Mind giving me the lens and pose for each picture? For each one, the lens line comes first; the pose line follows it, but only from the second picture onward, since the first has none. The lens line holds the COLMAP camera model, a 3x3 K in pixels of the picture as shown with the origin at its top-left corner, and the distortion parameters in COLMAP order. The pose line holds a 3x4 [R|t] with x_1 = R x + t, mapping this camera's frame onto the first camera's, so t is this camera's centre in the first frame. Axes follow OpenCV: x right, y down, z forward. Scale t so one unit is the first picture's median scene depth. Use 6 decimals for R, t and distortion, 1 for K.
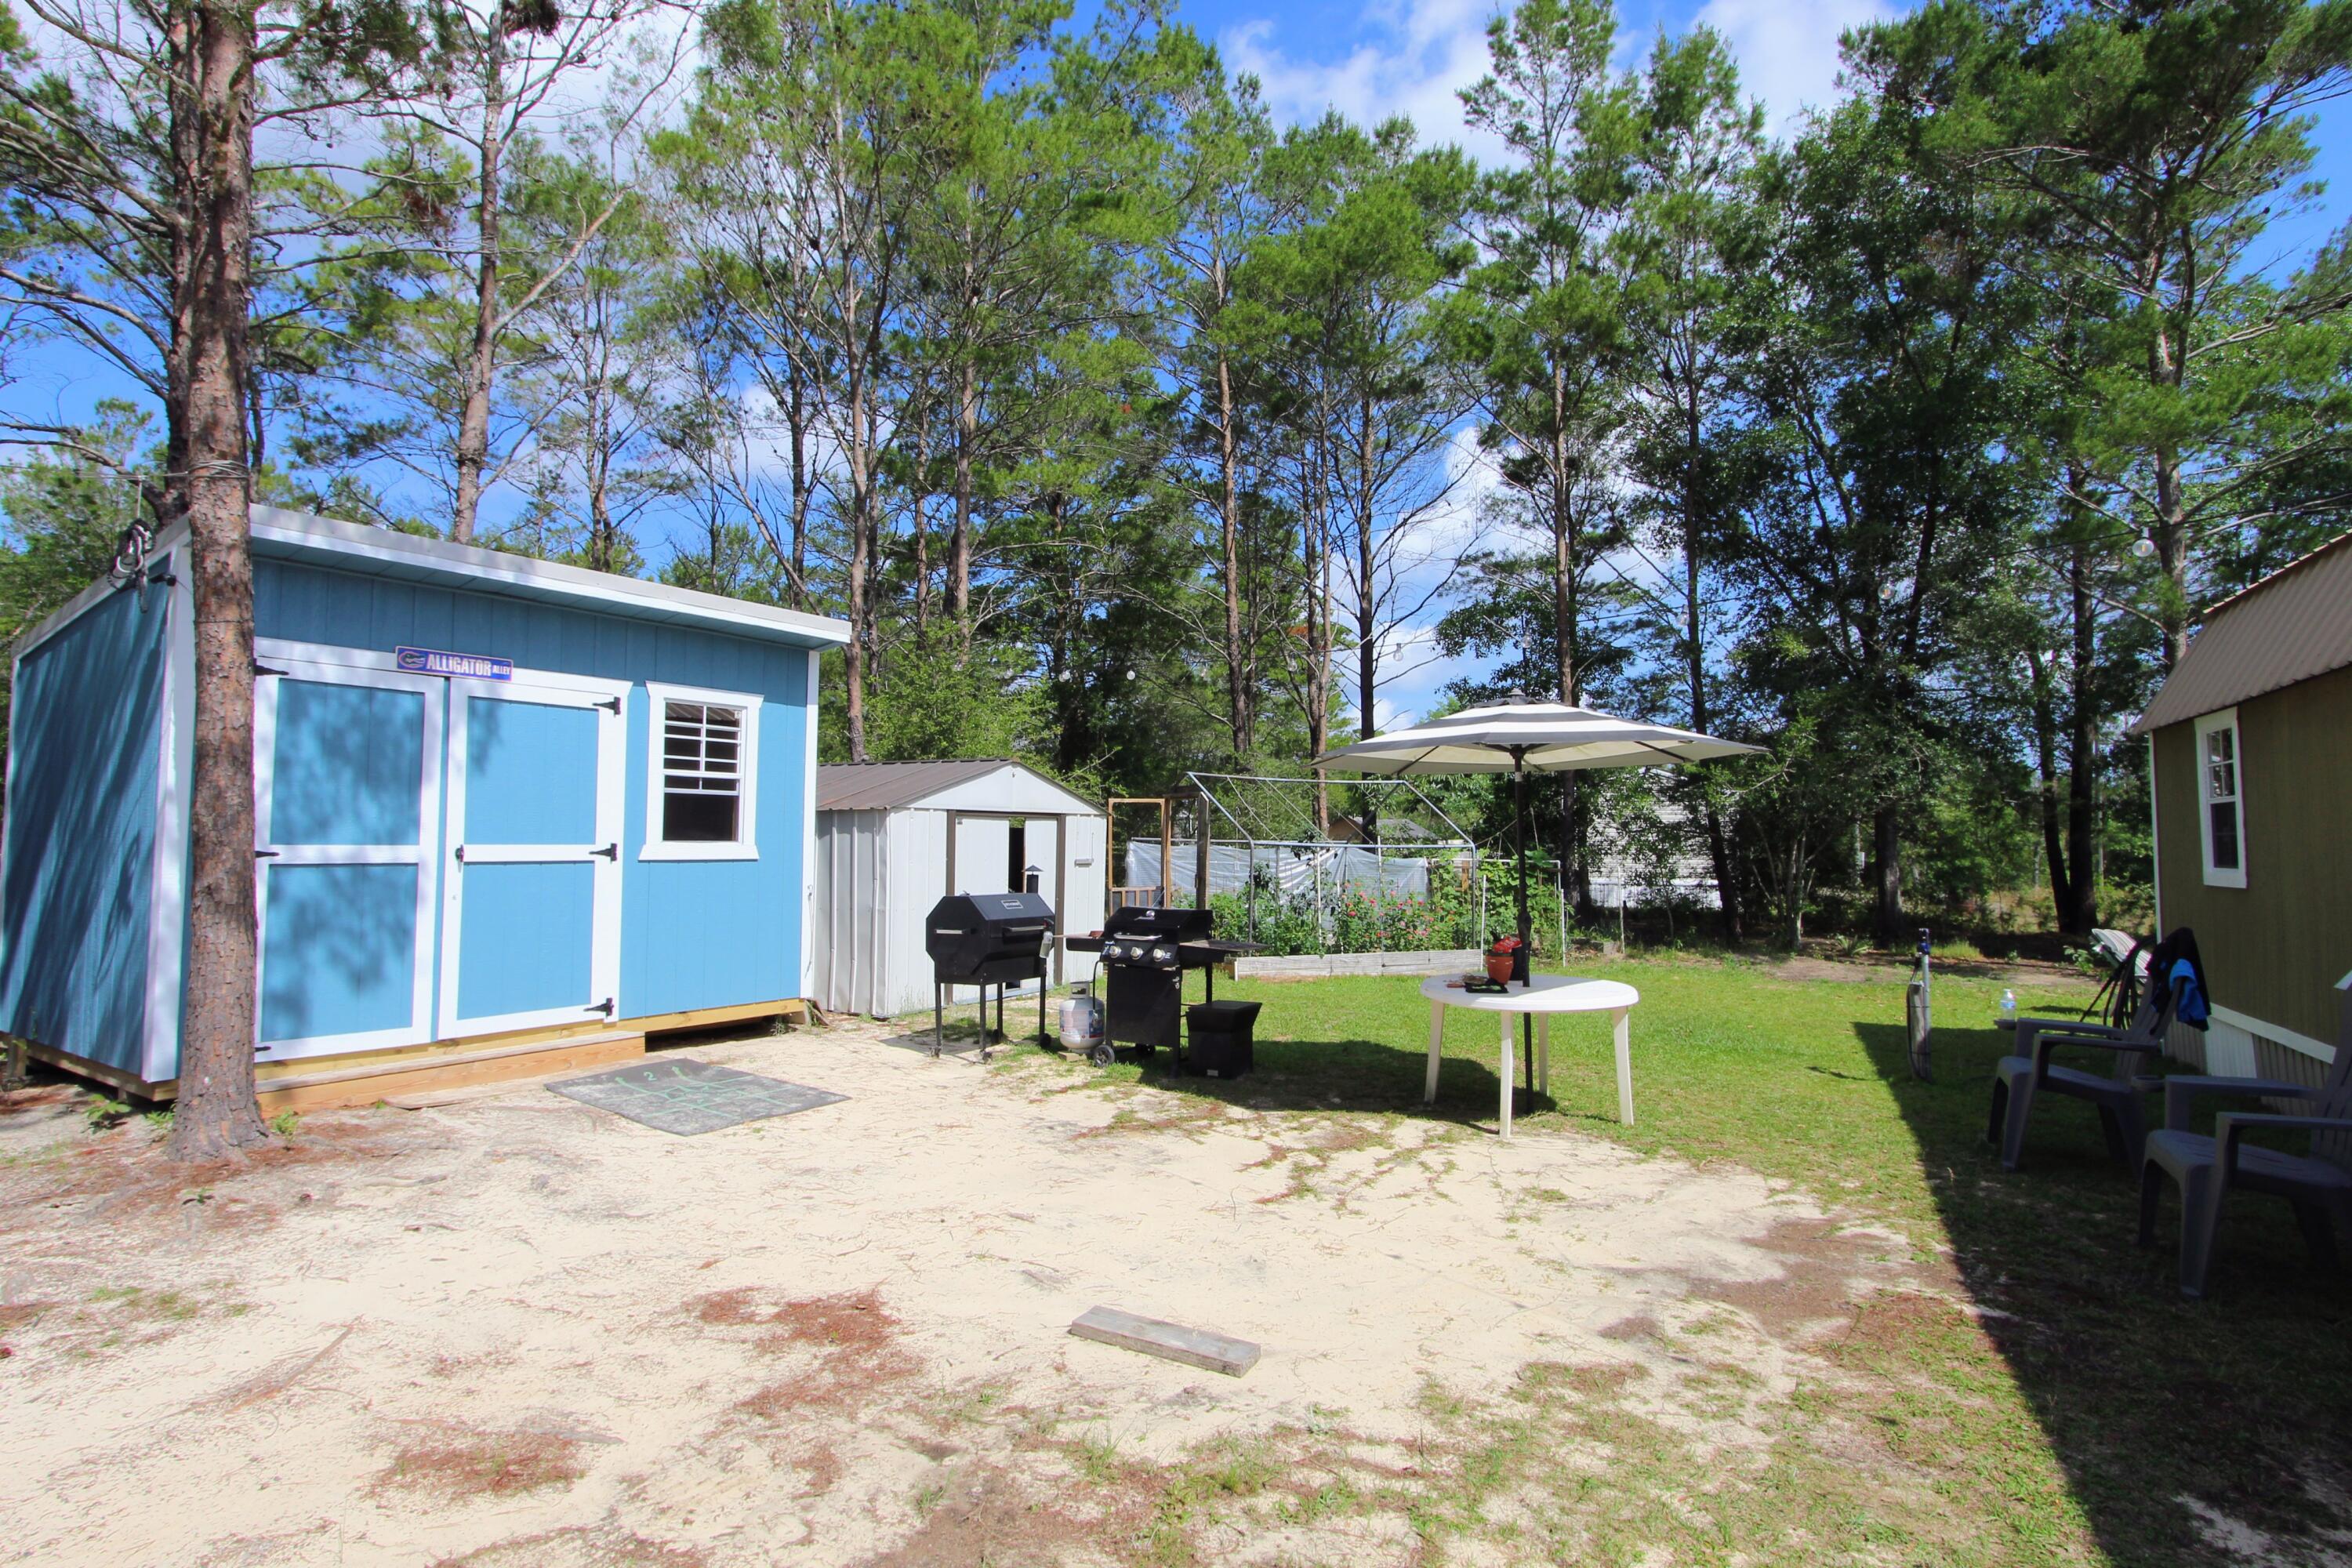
lens RADIAL K [[1170.2, 0, 1176.0], [0, 1170.2, 784.0], [0, 0, 1]] dist [0.000119, 0.000051]
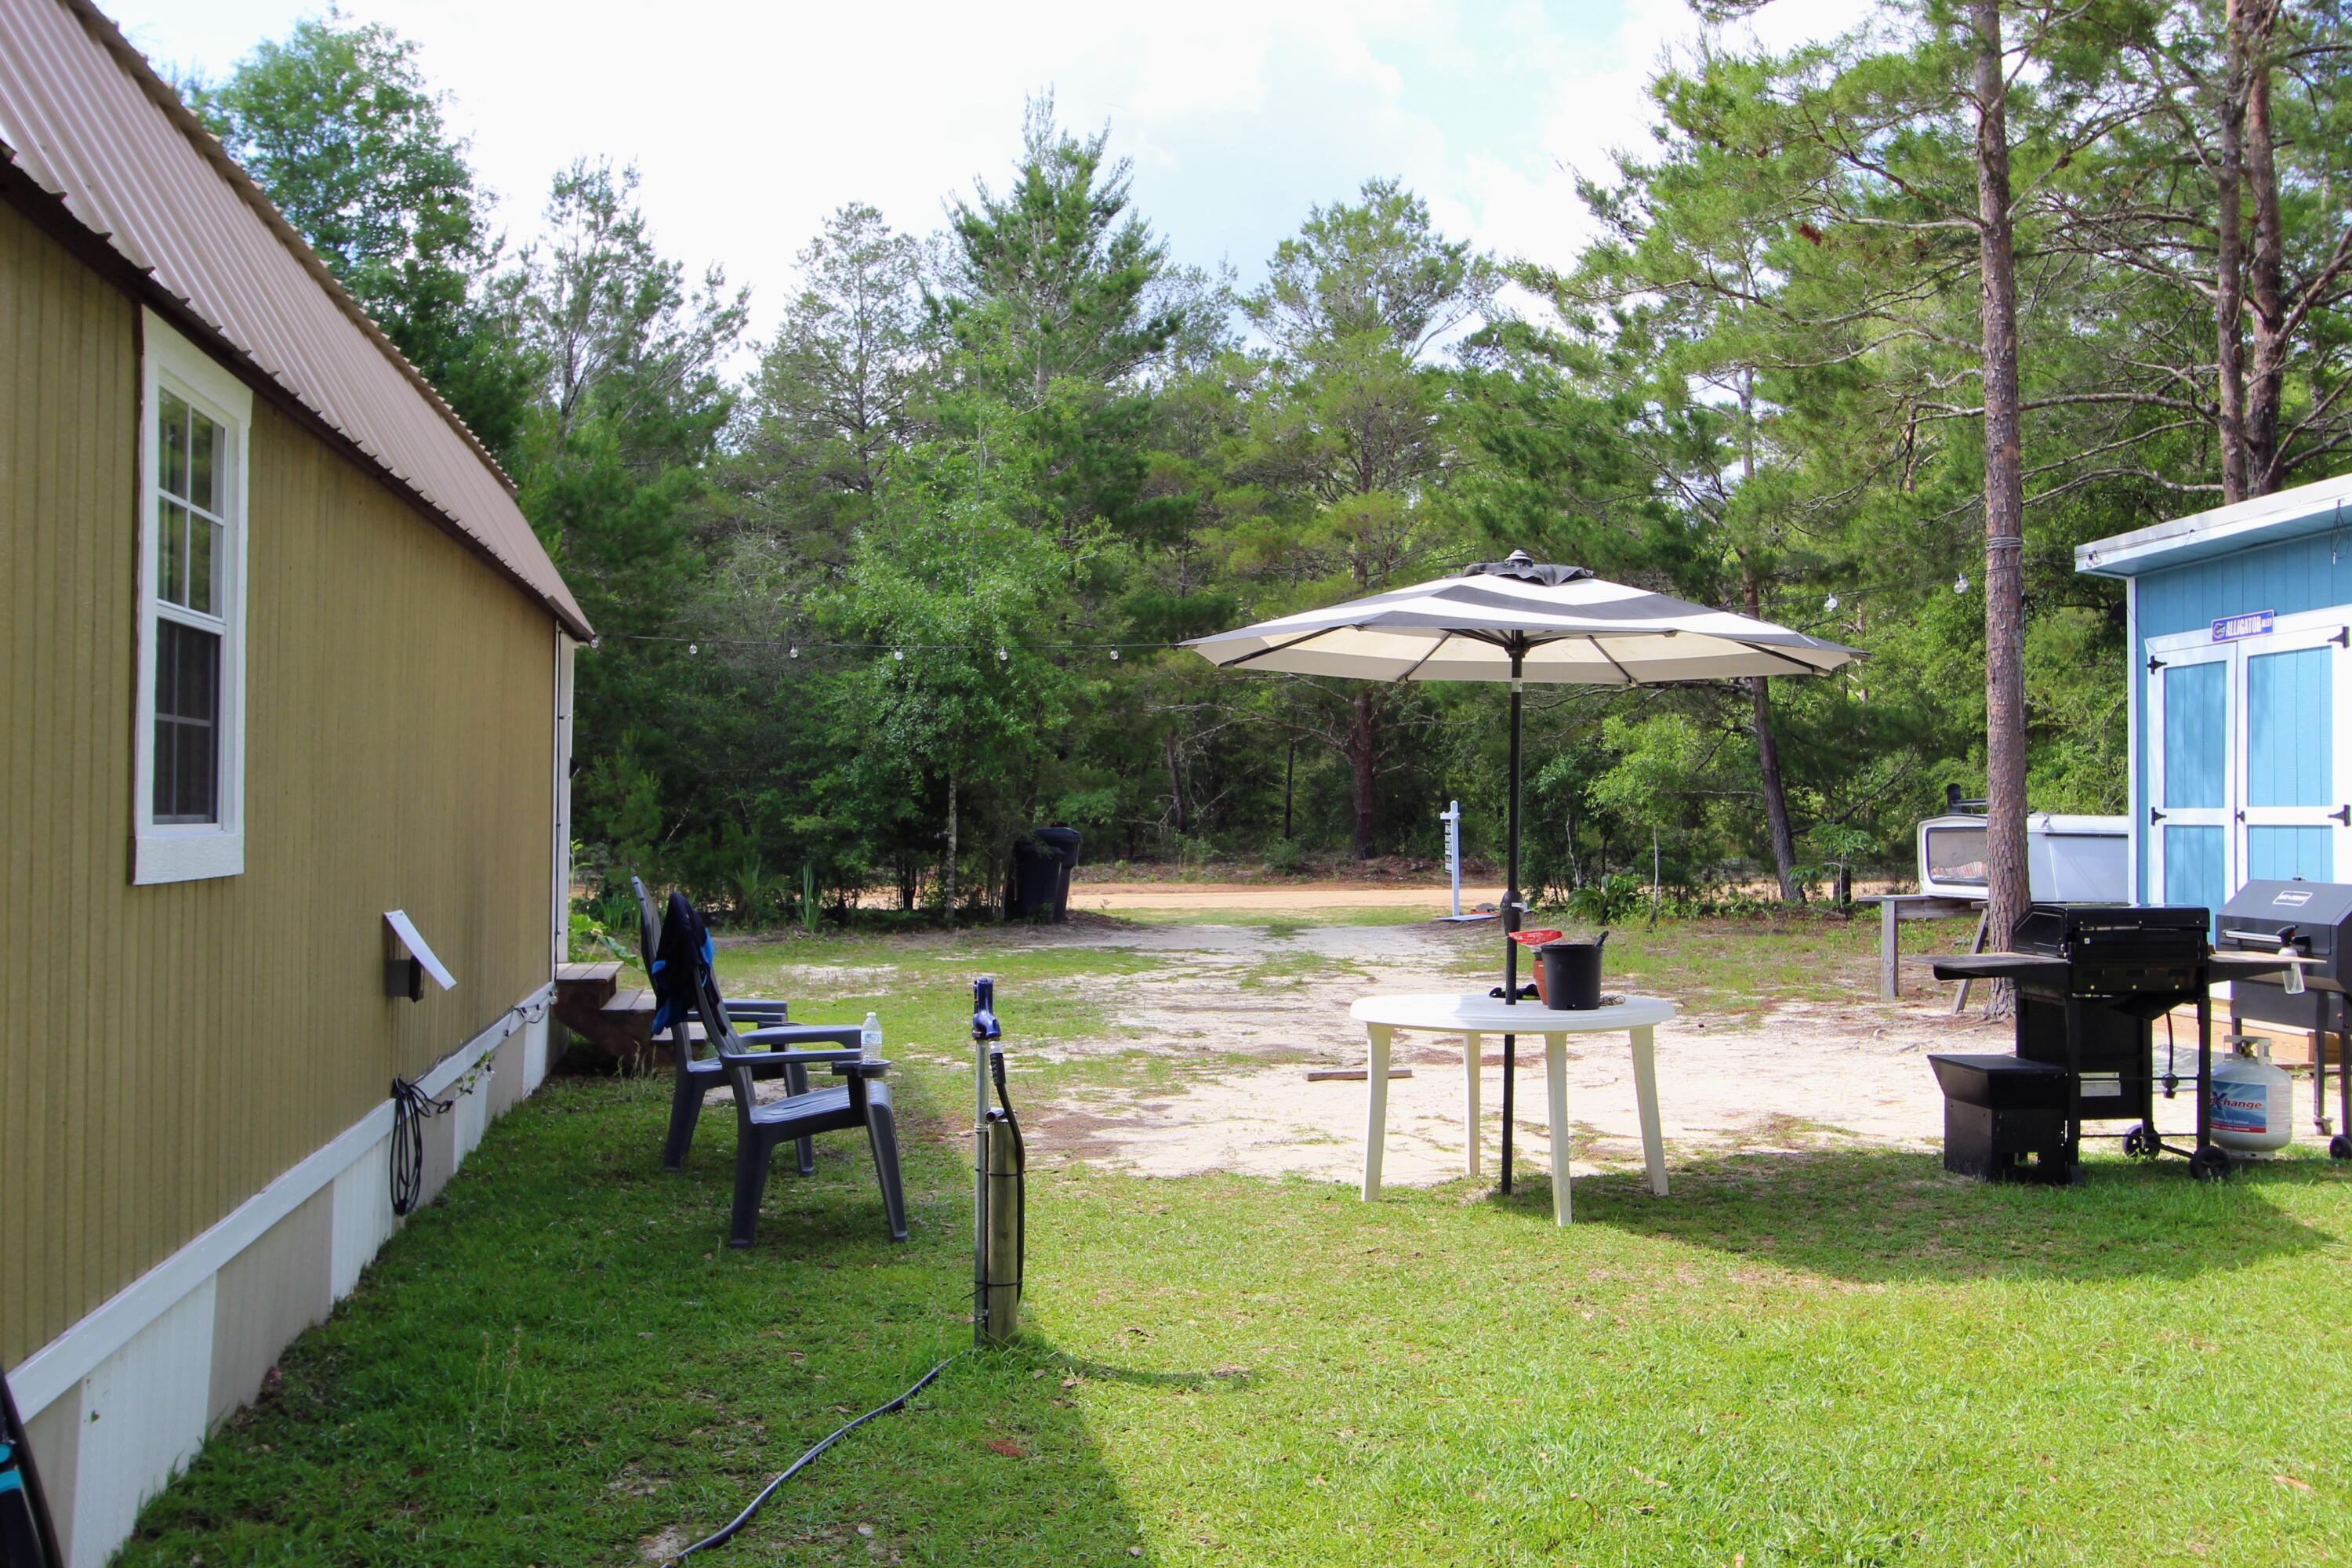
lens RADIAL K [[2199.3, 0, 1176.0], [0, 2199.3, 784.0], [0, 0, 1]] dist [0.010426, -0.000773]
pose [[-0.800075, -0.013850, -0.599740, 1.172015], [0.025777, 0.998016, -0.057435, 0.110079], [0.599346, -0.061412, -0.798131, 1.834744]]
